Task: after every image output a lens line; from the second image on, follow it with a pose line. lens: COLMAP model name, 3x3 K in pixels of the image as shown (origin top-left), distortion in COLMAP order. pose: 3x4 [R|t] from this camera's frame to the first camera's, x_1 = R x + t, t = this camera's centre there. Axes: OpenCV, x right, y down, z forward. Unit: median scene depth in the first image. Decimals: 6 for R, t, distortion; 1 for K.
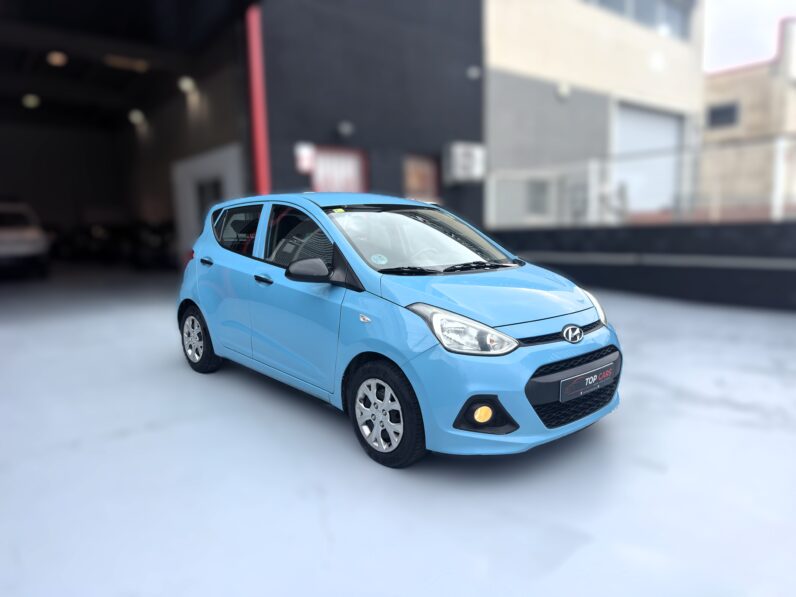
lens RADIAL K [[561.6, 0, 400.3], [0, 561.6, 300.9], [0, 0, 1]] dist [0.038875, -0.031243]
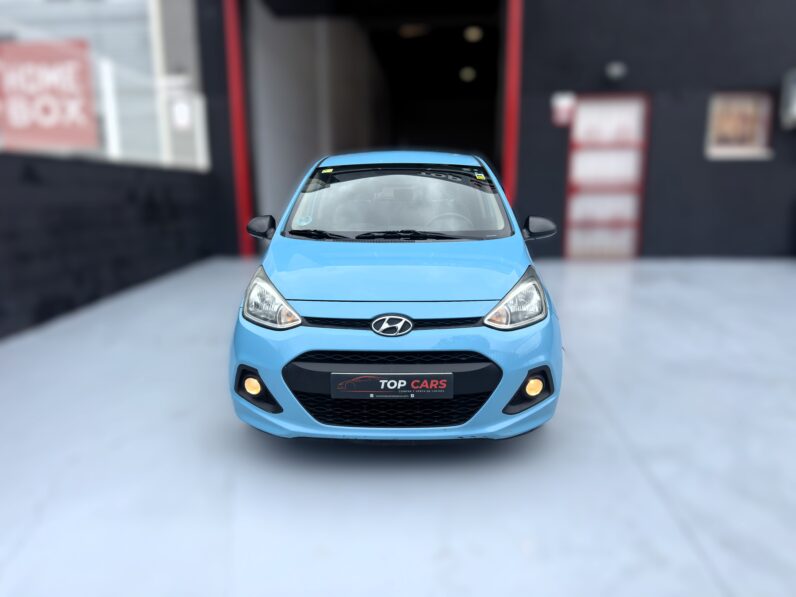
lens RADIAL K [[561.6, 0, 399.0], [0, 561.6, 295.0], [0, 0, 1]] dist [0.038875, -0.031243]
pose [[0.738938, 0.143136, -0.658394, 0.790358], [-0.099435, 0.989641, 0.103551, -0.065254], [0.666396, -0.011050, 0.745516, 0.373602]]
